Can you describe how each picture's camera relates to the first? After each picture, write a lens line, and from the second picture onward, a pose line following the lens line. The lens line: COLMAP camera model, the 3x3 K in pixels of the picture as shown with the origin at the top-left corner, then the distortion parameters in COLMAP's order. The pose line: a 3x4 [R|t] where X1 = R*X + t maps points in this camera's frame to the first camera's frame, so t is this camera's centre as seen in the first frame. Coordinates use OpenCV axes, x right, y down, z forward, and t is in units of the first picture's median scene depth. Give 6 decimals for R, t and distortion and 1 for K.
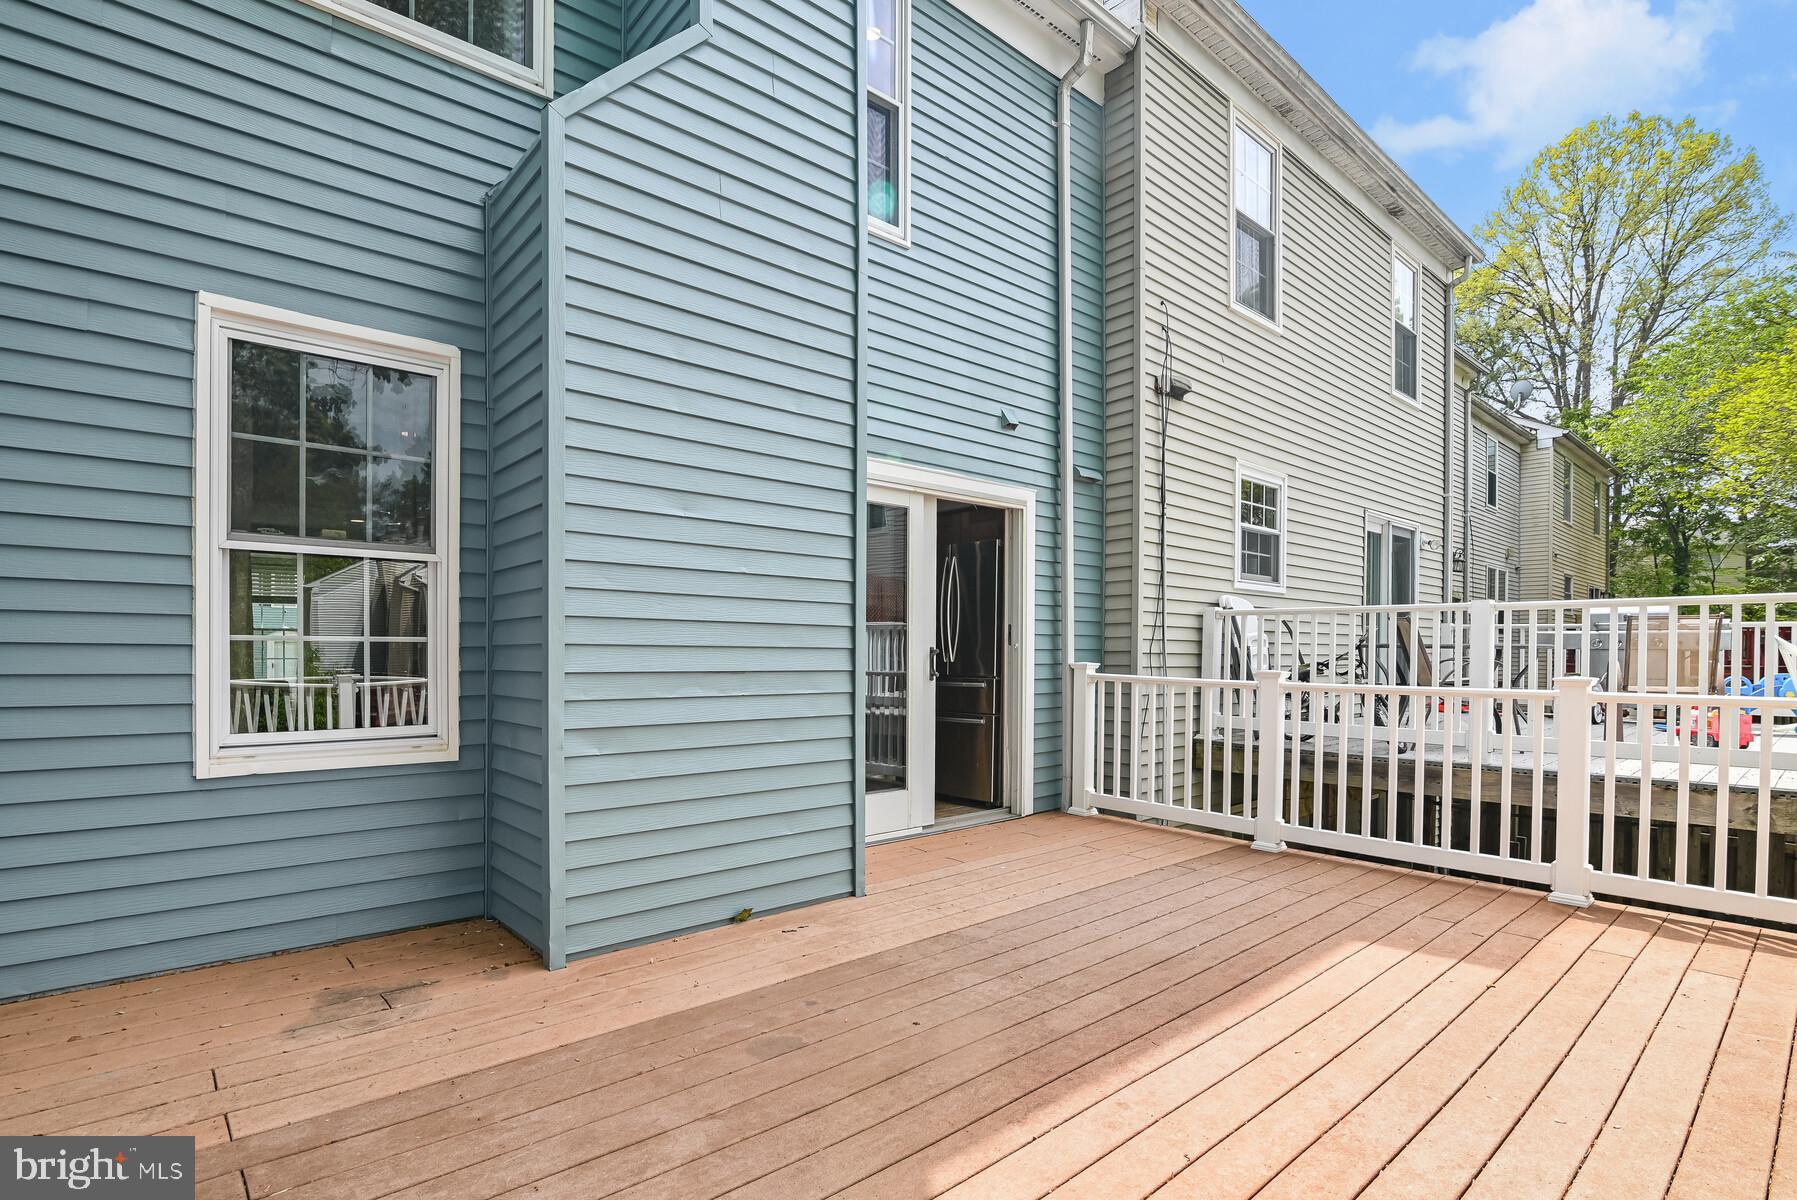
lens RADIAL K [[865.9, 0, 876.0], [0, 865.9, 639.5], [0, 0, 1]] dist [-0.020120, 0.001600]
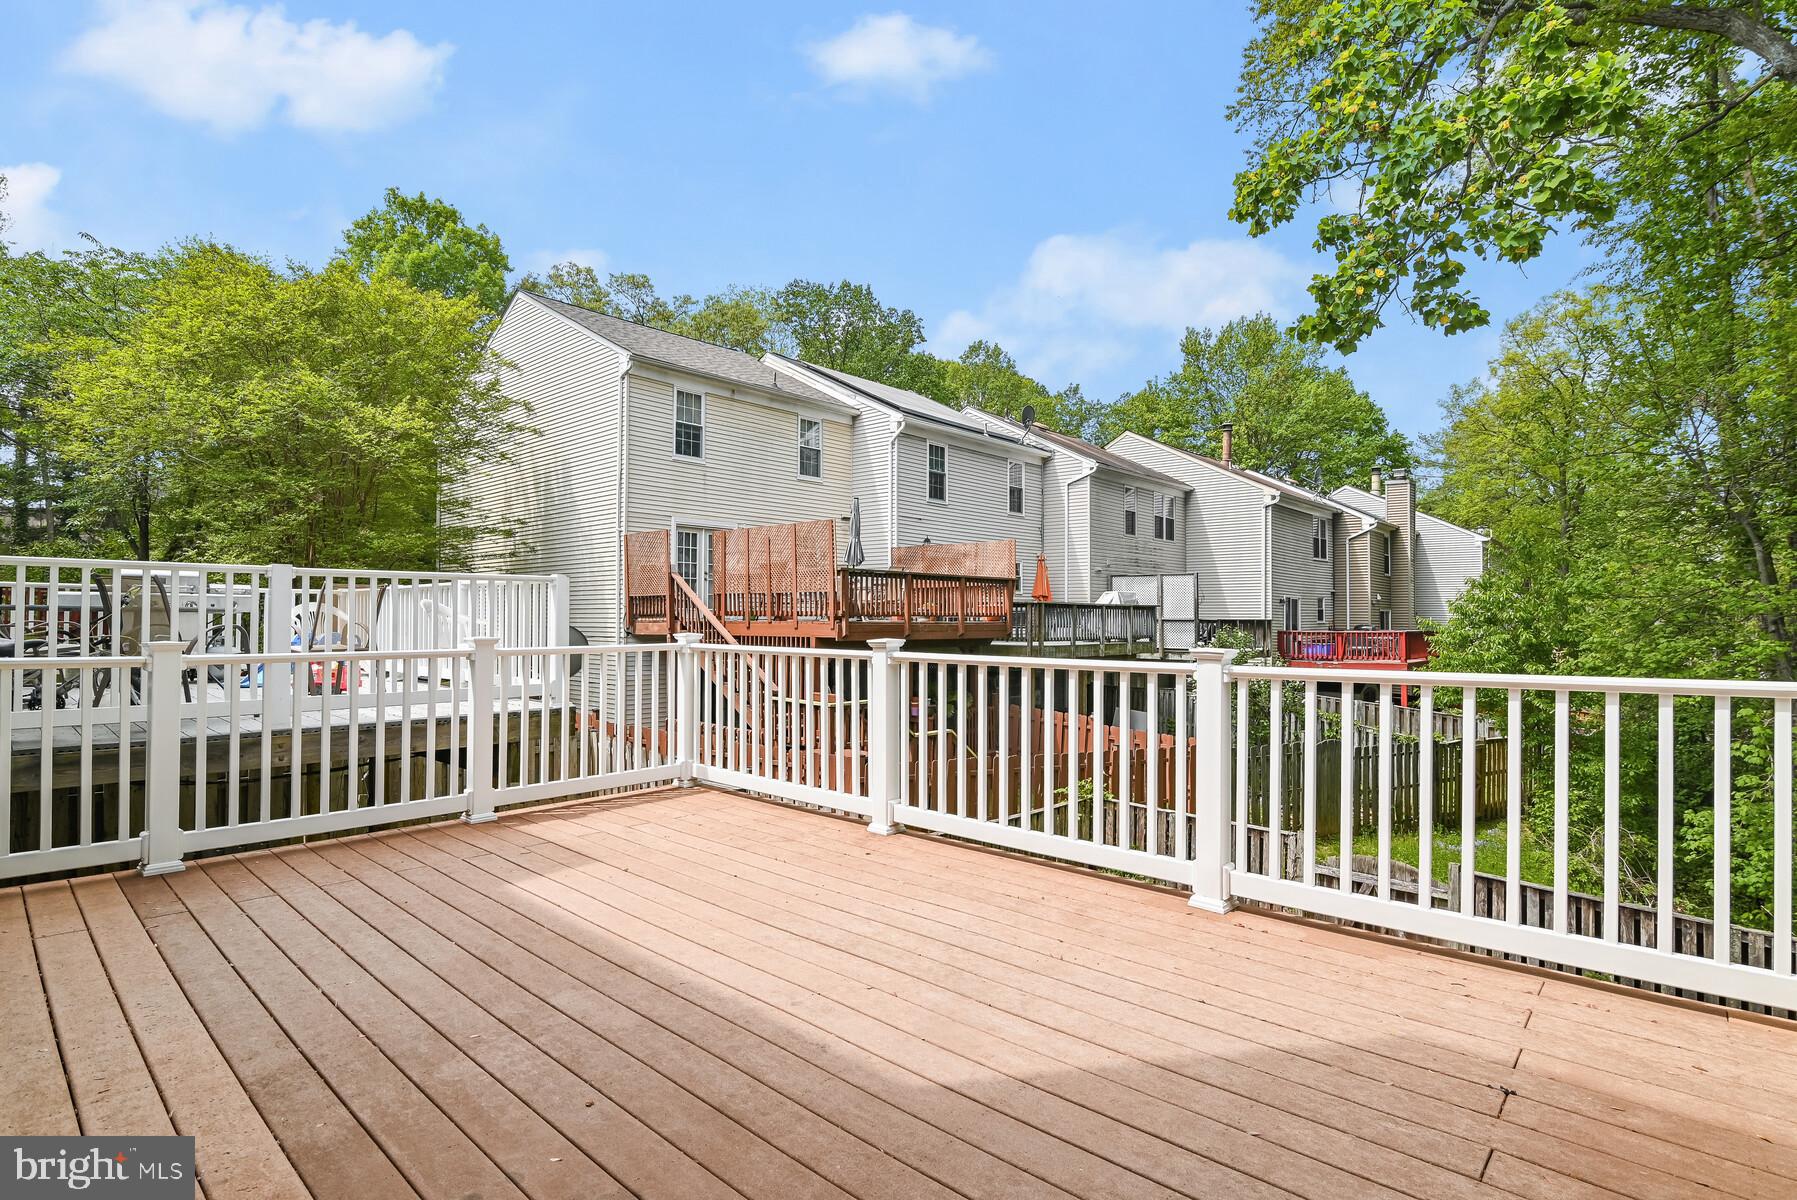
lens RADIAL K [[865.9, 0, 903.9], [0, 865.9, 607.5], [0, 0, 1]] dist [-0.020120, 0.001600]
pose [[-0.100573, 0.004748, 0.994918, -0.354606], [-0.015380, 0.999862, -0.006326, -0.000956], [-0.994811, -0.015938, -0.100486, 0.378502]]
